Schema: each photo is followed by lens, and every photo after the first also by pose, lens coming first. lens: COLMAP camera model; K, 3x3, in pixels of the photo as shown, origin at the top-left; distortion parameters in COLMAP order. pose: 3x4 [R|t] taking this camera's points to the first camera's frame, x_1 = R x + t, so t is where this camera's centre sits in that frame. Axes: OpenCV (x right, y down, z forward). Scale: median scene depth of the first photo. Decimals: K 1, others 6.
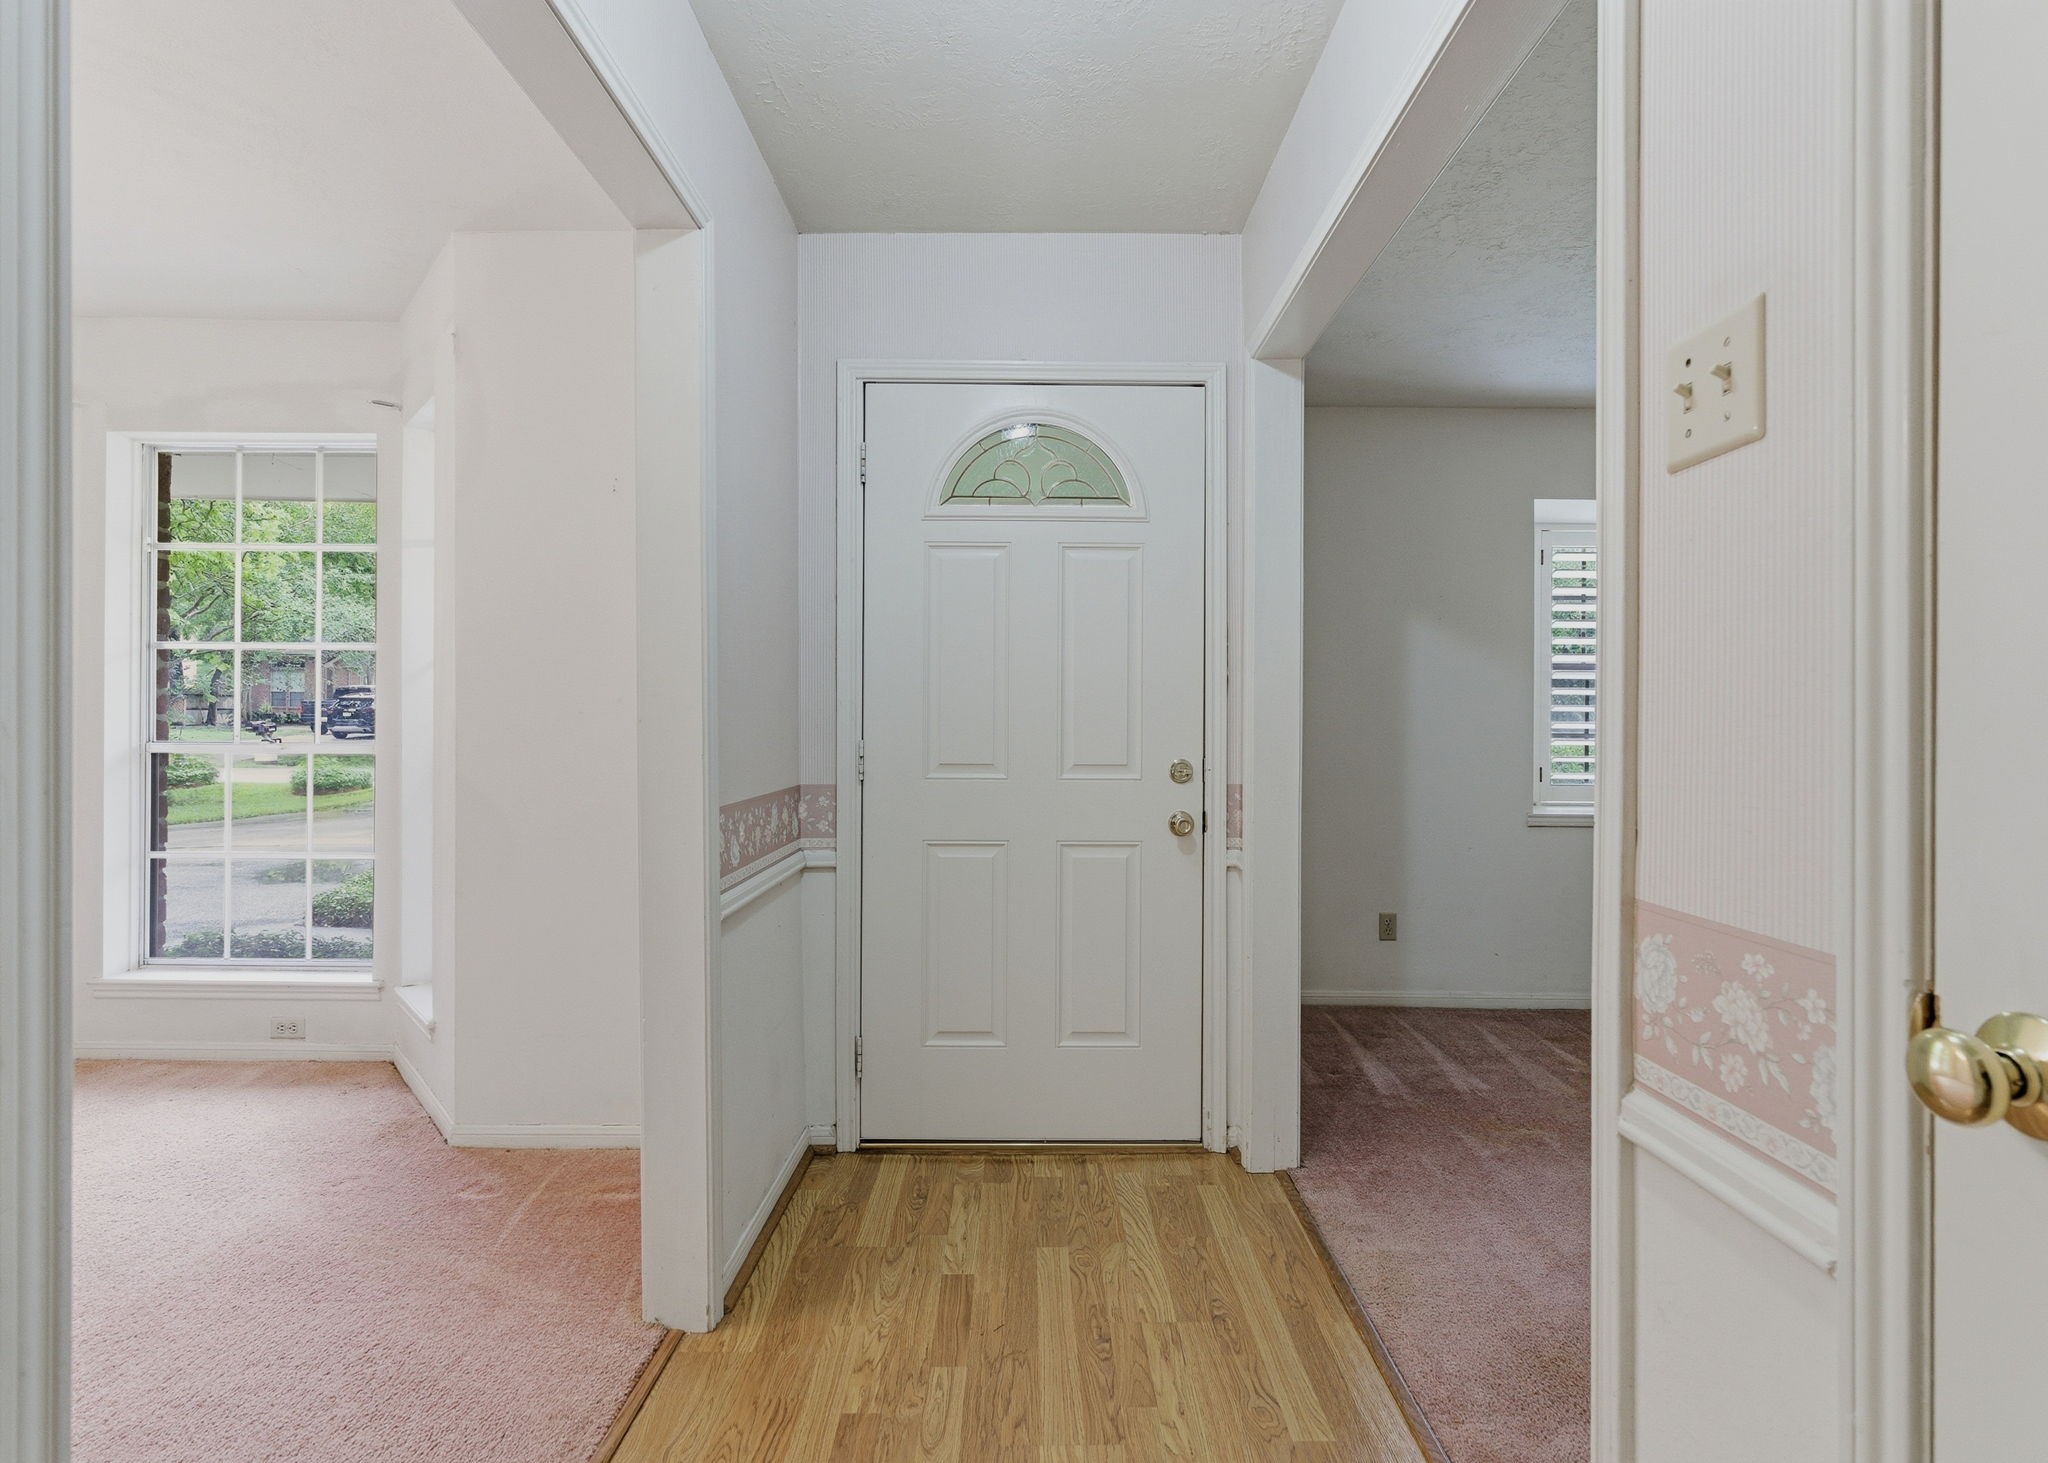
lens RADIAL K [[954.2, 0, 1029.9], [0, 954.2, 715.6], [0, 0, 1]] dist [-0.001236, -0.000041]
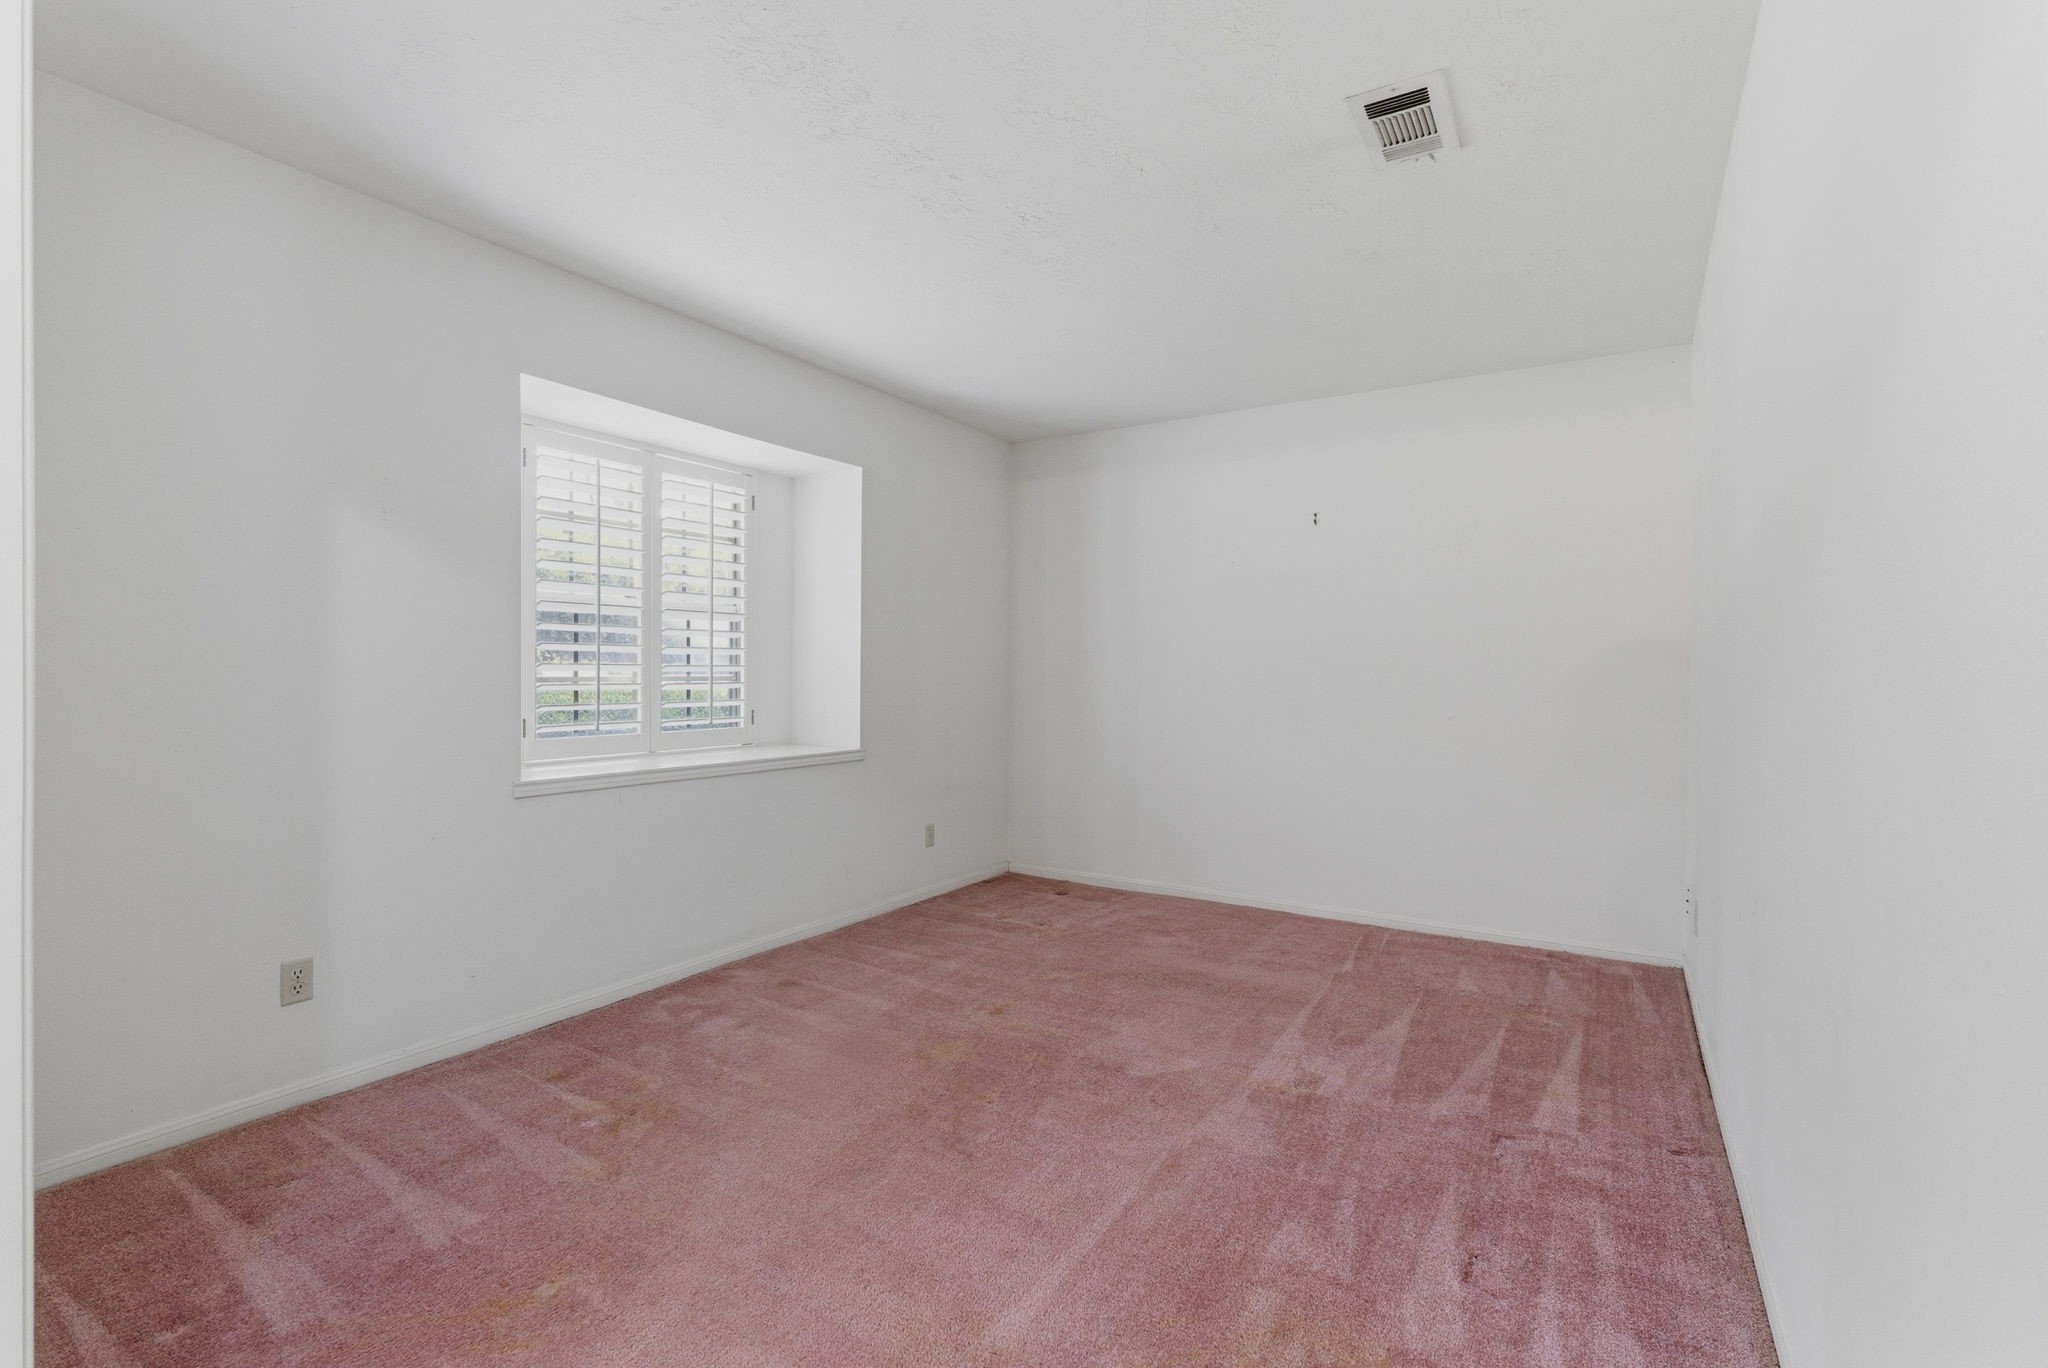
lens RADIAL K [[934.5, 0, 1025.5], [0, 934.5, 676.8], [0, 0, 1]] dist [0.000609, -0.000495]
pose [[0.525901, -0.004016, 0.850536, 0.108322], [-0.008684, 0.999911, 0.010090, 0.008921], [-0.850501, -0.012692, 0.525820, 0.280679]]
